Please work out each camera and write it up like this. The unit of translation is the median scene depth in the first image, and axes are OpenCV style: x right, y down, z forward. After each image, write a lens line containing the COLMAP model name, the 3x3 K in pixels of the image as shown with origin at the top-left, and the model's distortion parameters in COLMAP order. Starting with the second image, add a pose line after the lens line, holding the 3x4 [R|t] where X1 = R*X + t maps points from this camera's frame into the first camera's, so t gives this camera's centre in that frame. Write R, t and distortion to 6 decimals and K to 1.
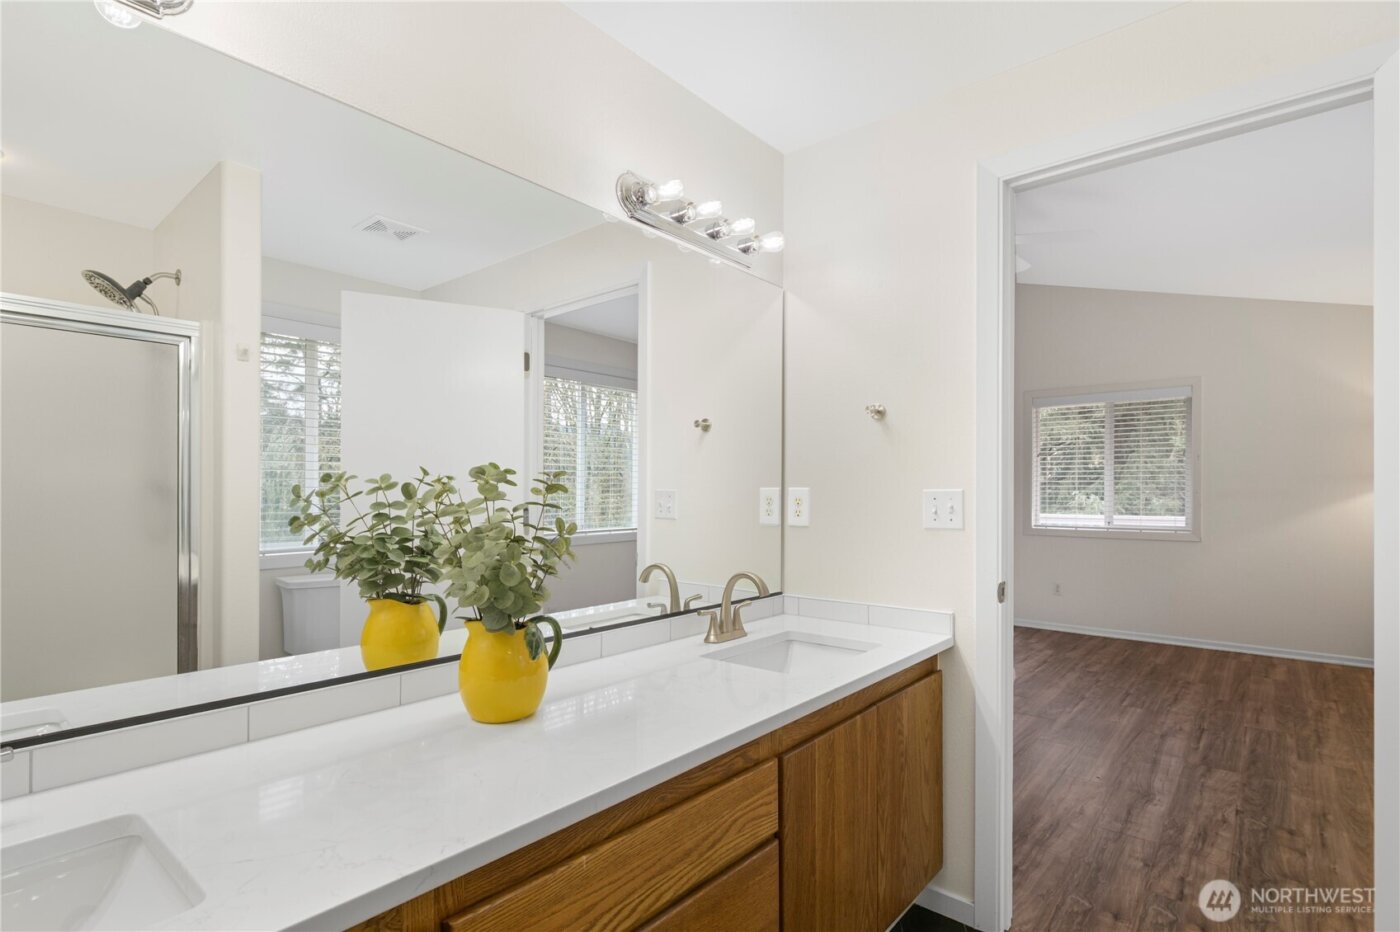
lens RADIAL K [[681.6, 0, 700.8], [0, 681.6, 511.3], [0, 0, 1]] dist [-0.009870, 0.002559]
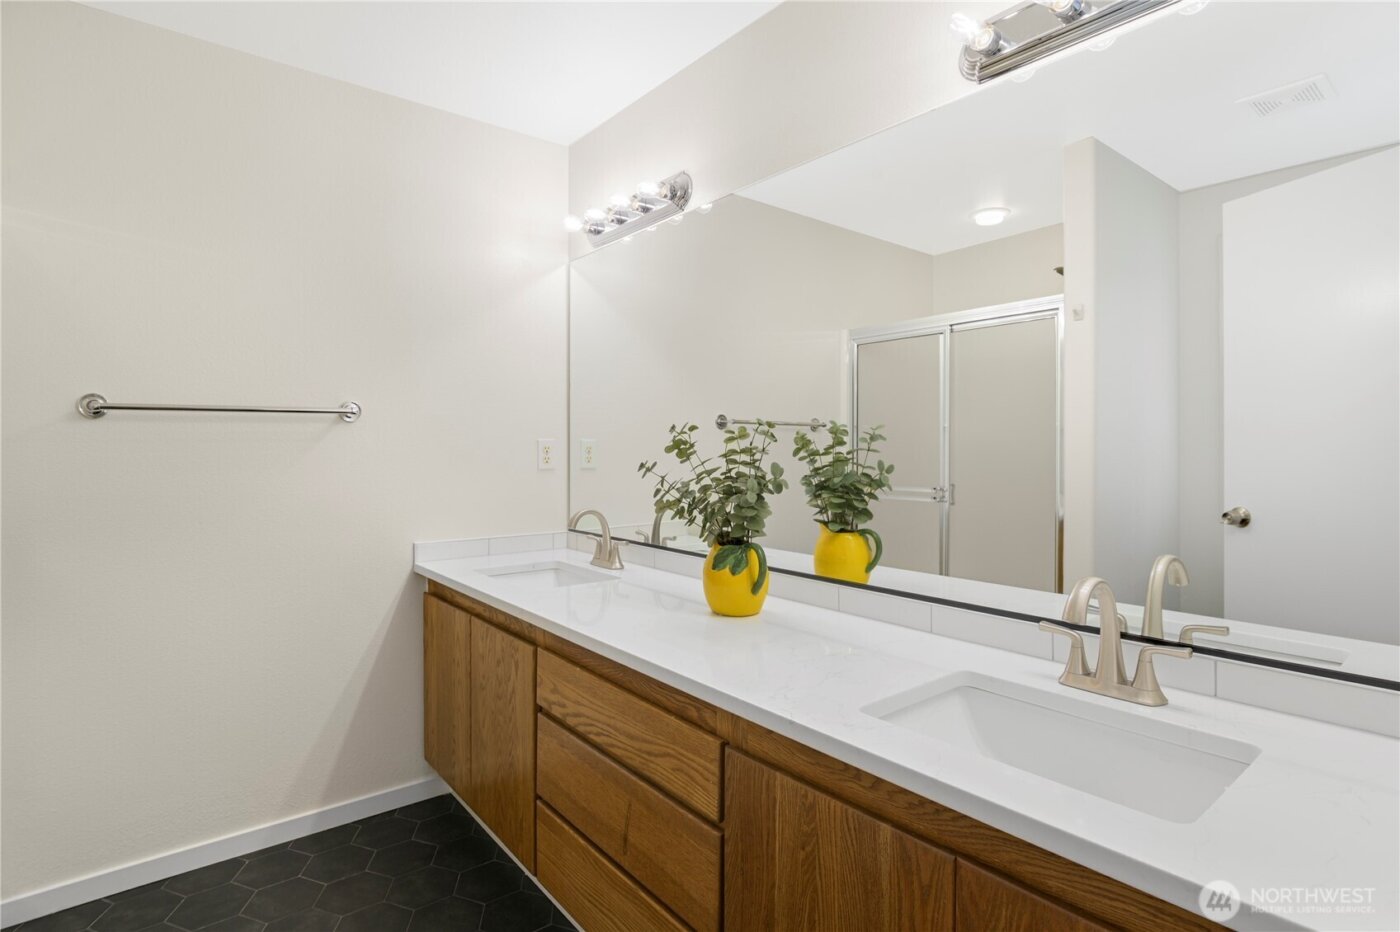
lens RADIAL K [[681.6, 0, 698.8], [0, 681.6, 463.7], [0, 0, 1]] dist [-0.009870, 0.002559]
pose [[-0.189298, 0.021096, -0.981693, 1.021796], [-0.010965, 0.999661, 0.023597, -0.021393], [0.981858, 0.015231, -0.189003, 1.182516]]
